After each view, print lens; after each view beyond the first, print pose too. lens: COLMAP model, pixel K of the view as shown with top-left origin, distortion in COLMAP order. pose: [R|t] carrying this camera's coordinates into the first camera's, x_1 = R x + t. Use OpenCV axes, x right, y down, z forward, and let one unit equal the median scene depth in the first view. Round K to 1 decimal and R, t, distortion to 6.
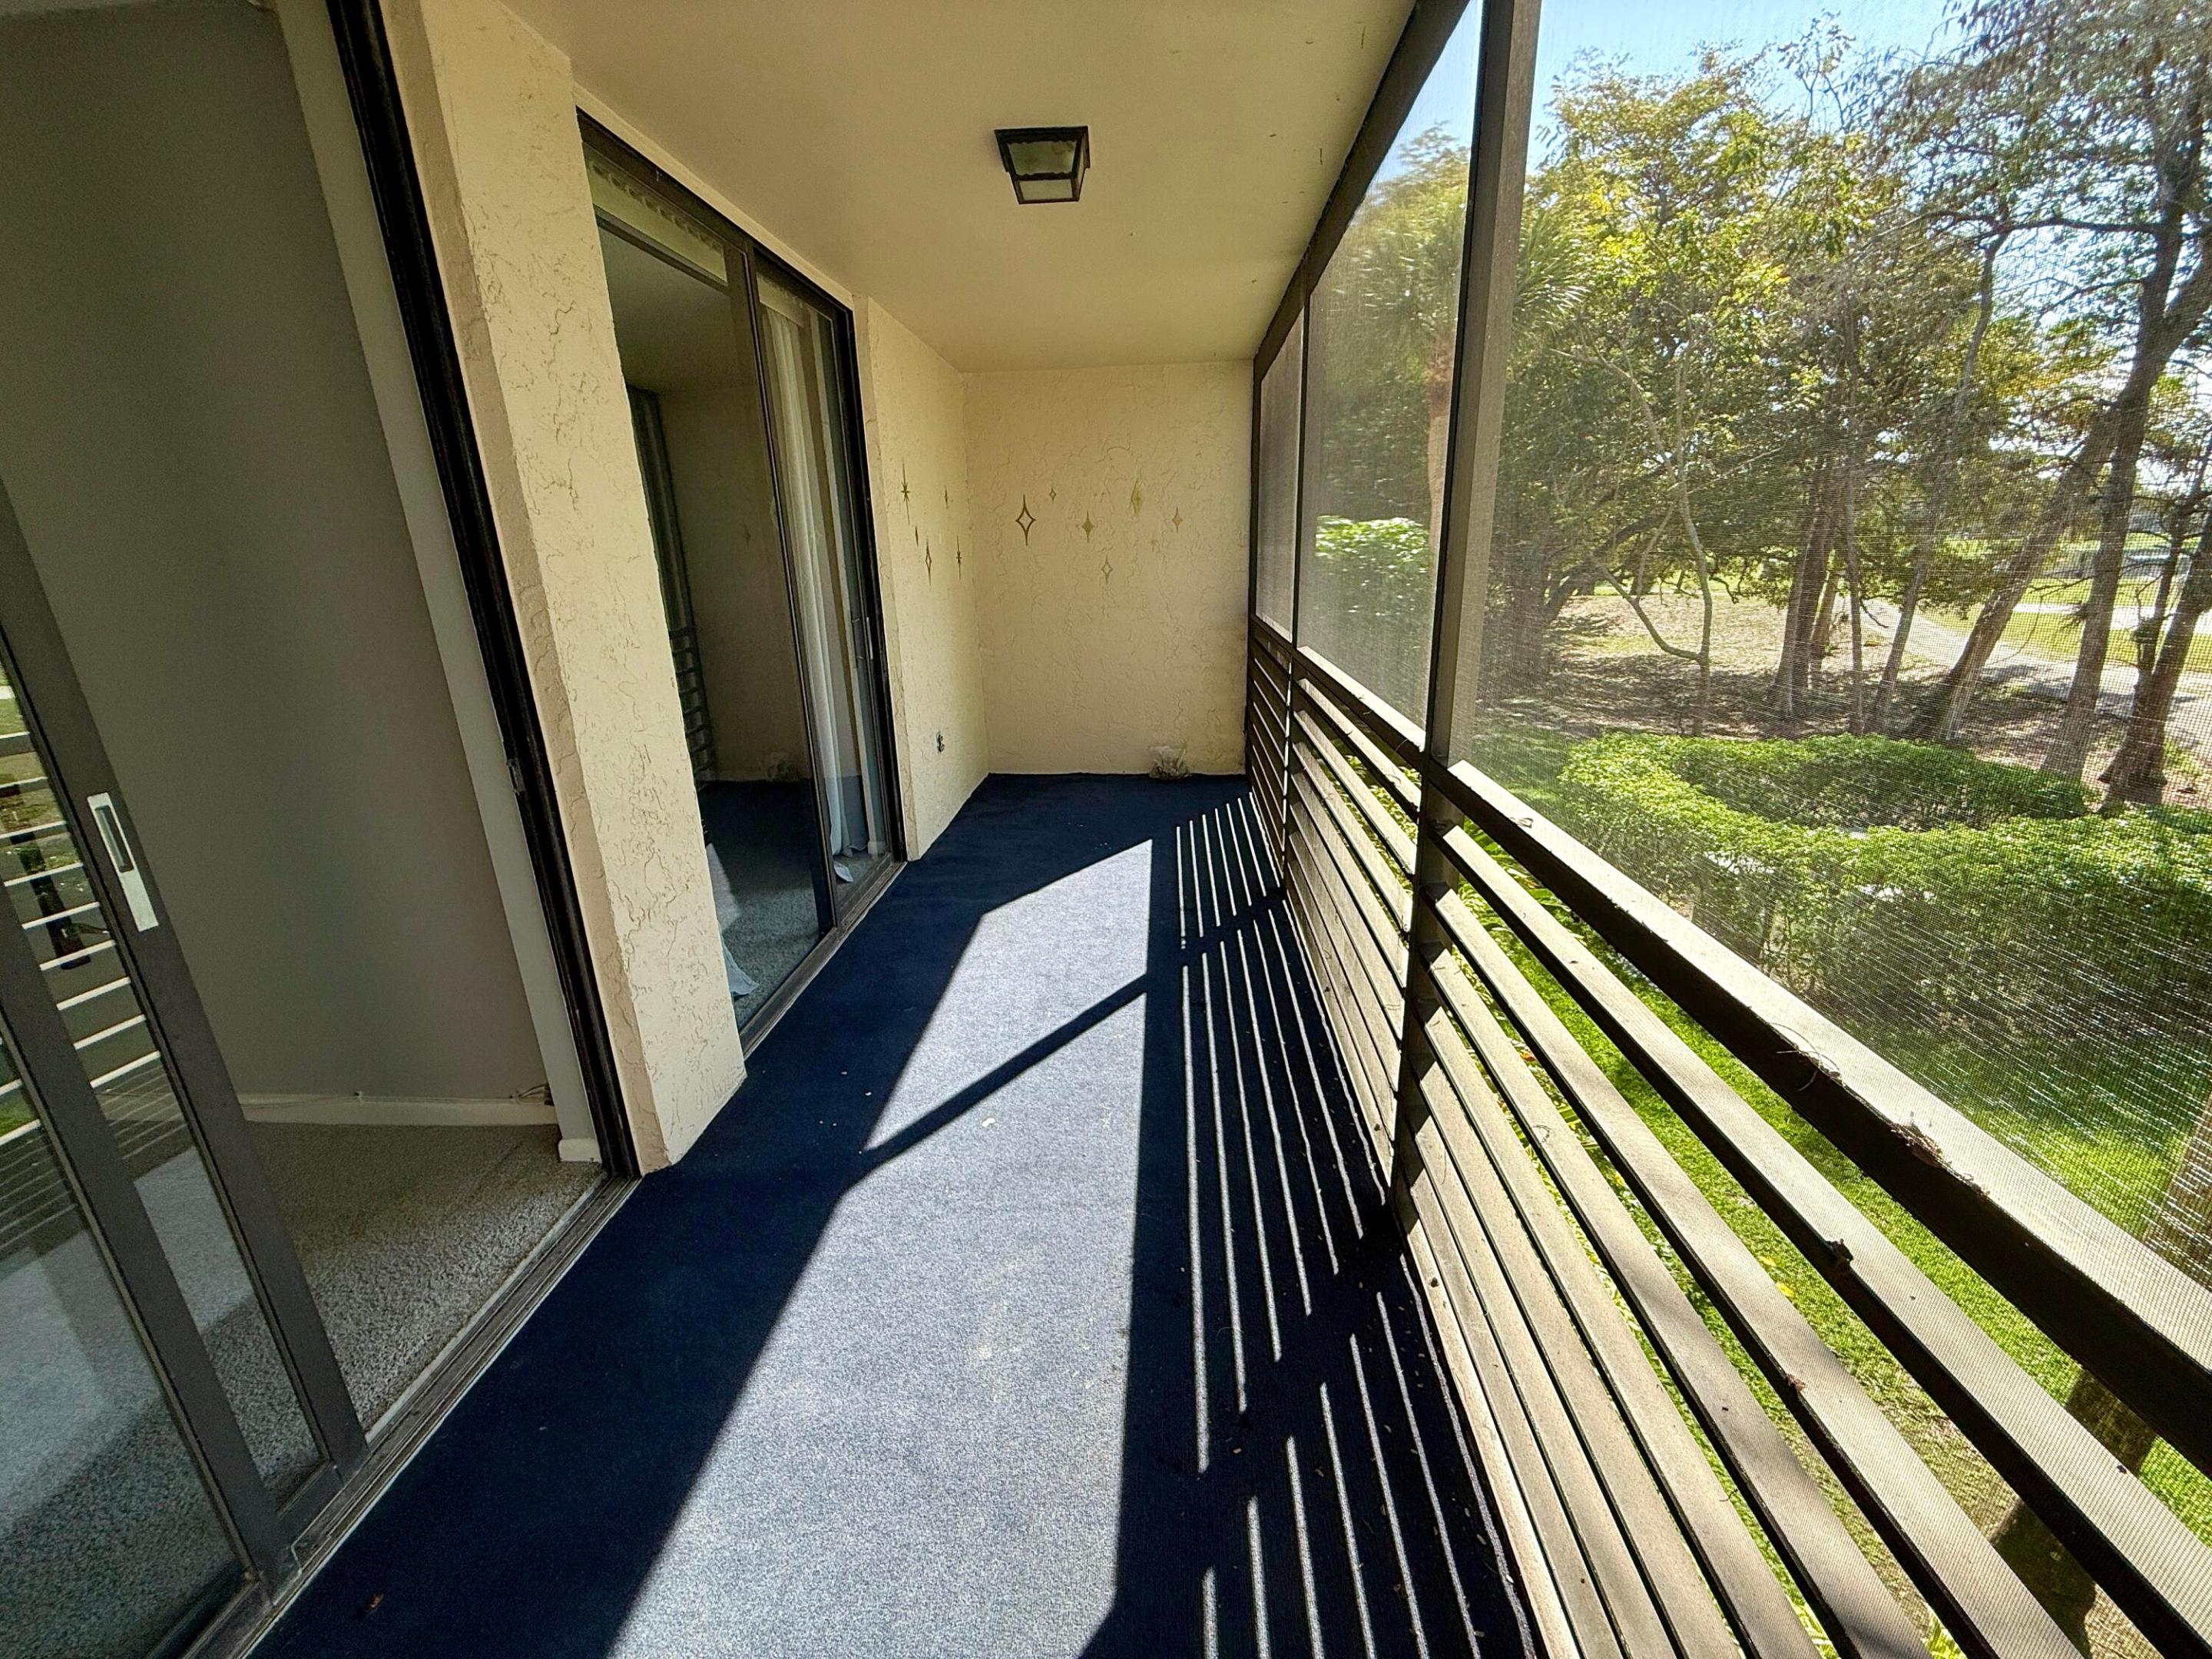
lens RADIAL K [[888.8, 0, 1098.5], [0, 888.8, 833.1], [0, 0, 1]] dist [0.001832, 0.000688]
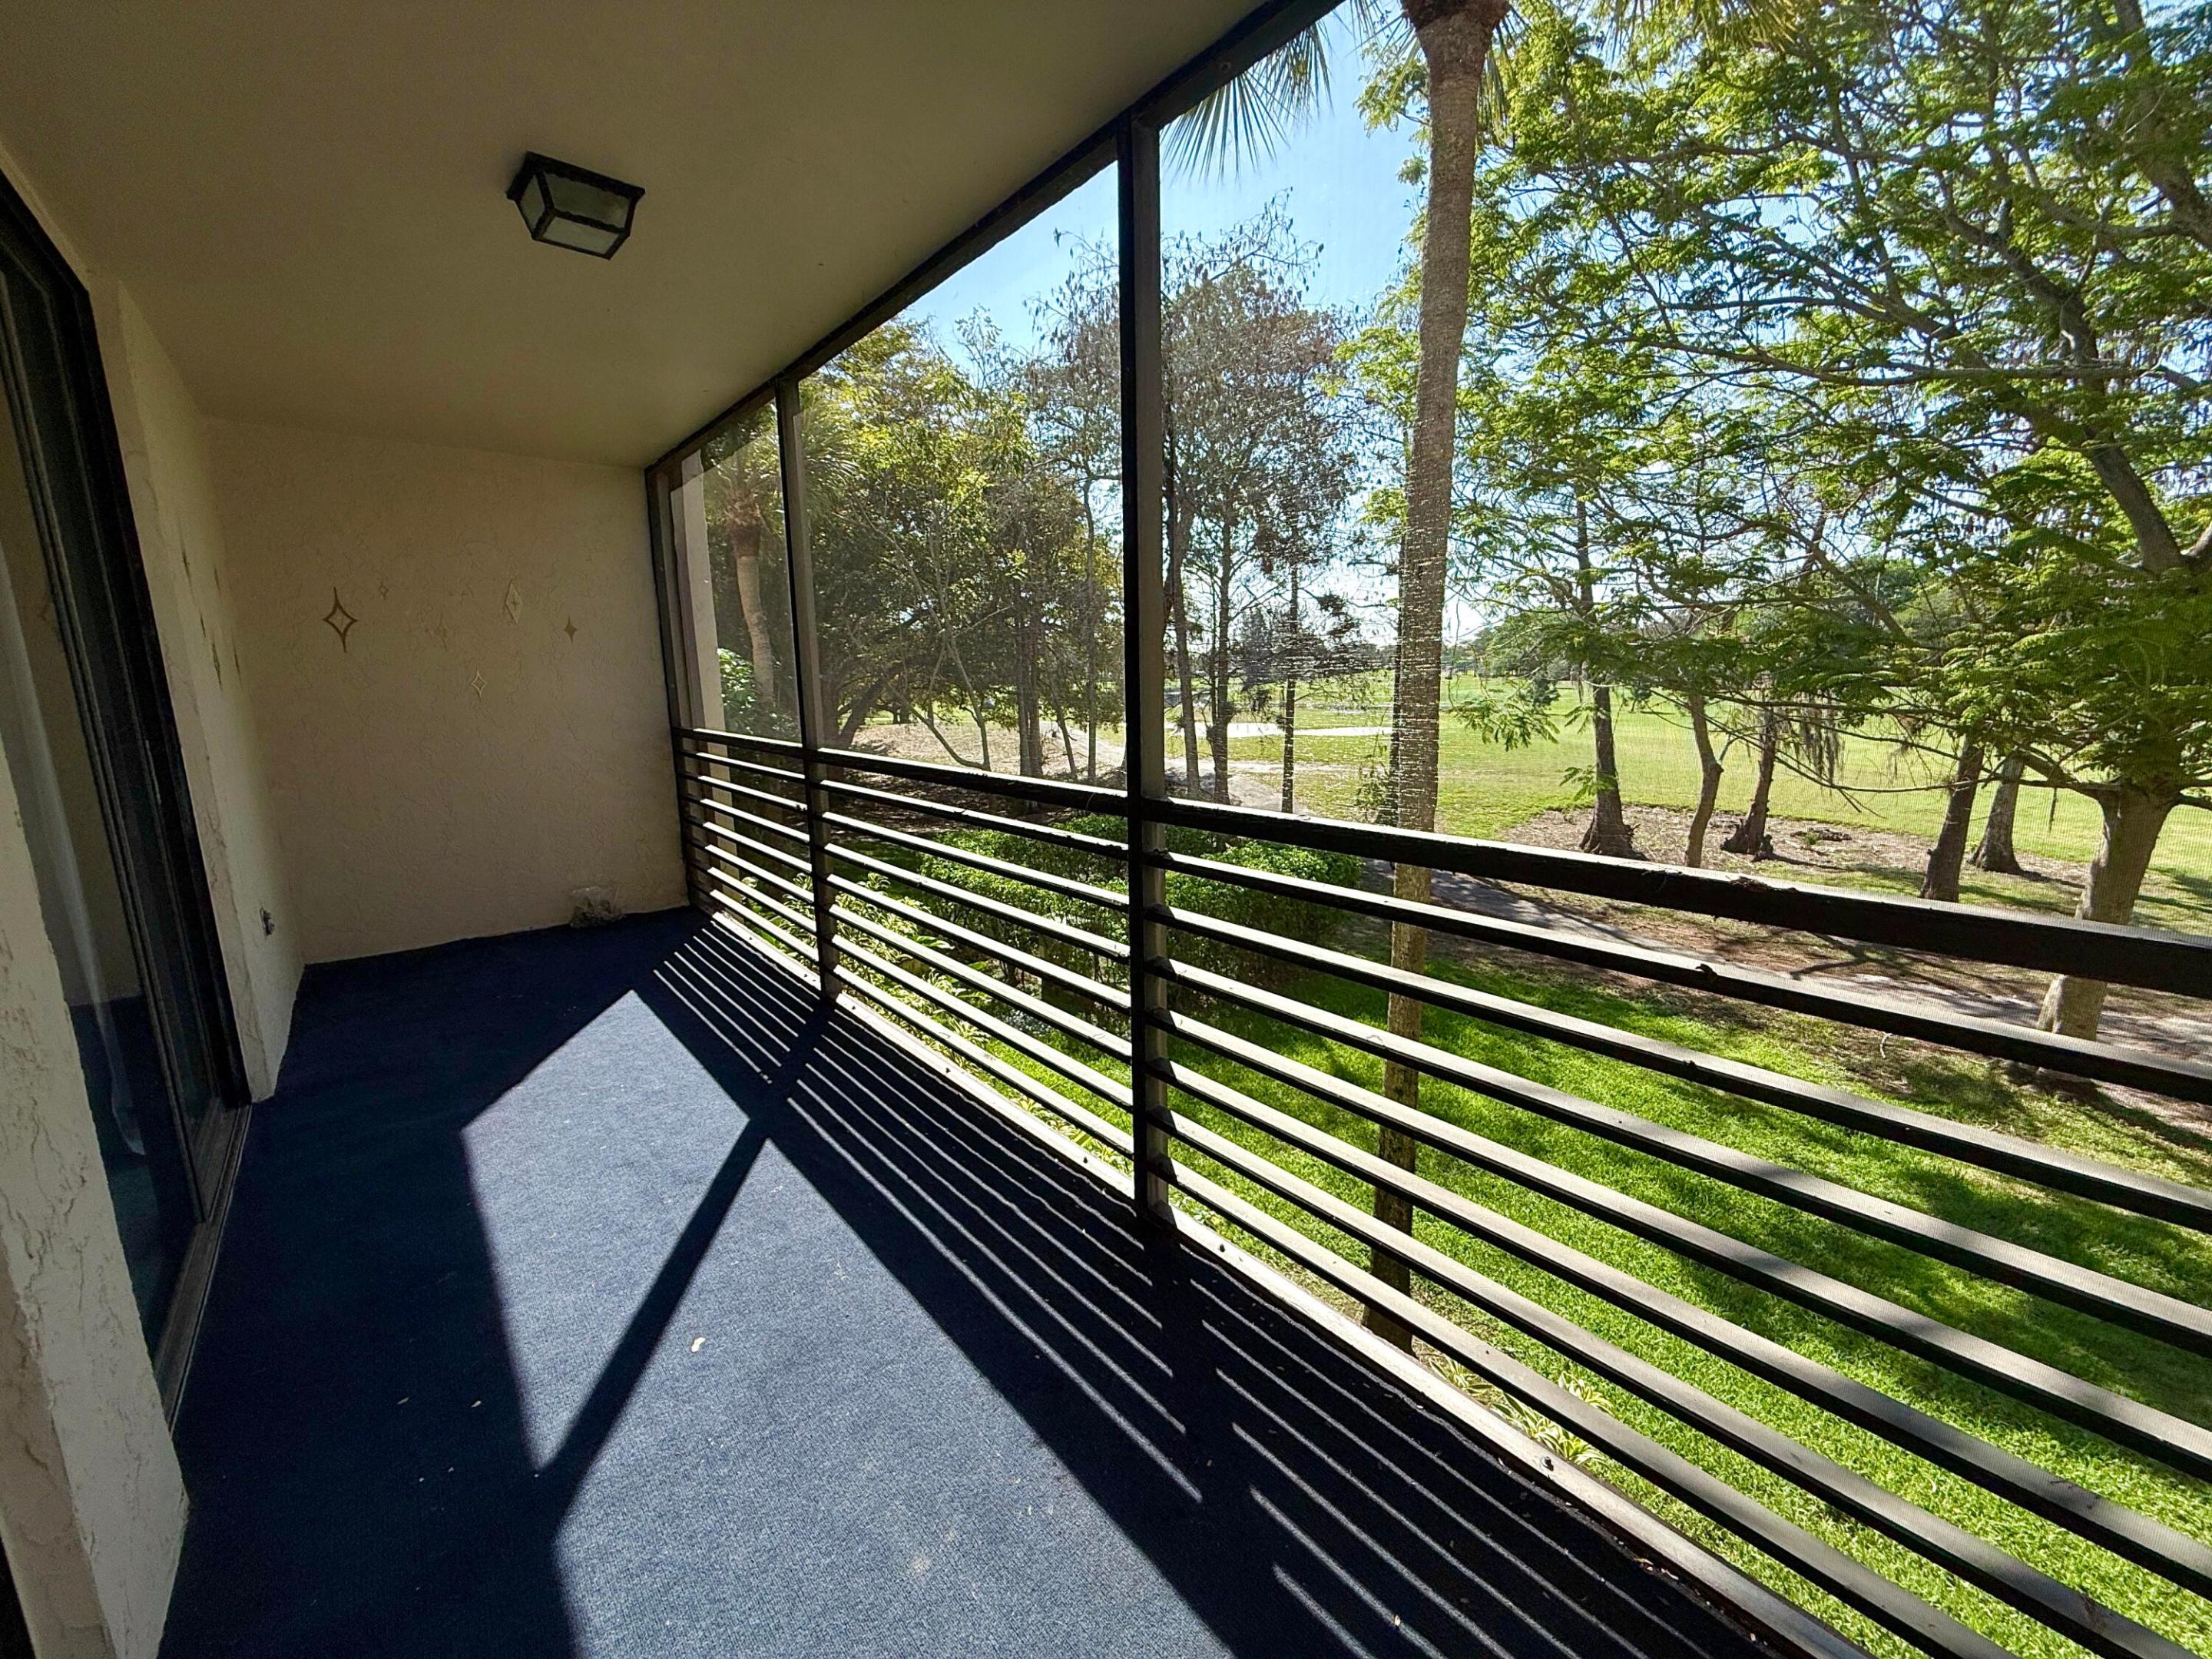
lens RADIAL K [[888.8, 0, 1104.5], [0, 888.8, 831.1], [0, 0, 1]] dist [0.001832, 0.000688]
pose [[0.717387, -0.107883, 0.688272, -0.235221], [0.208860, 0.975800, -0.064744, 0.011053], [-0.664631, 0.190199, 0.722558, 0.085977]]
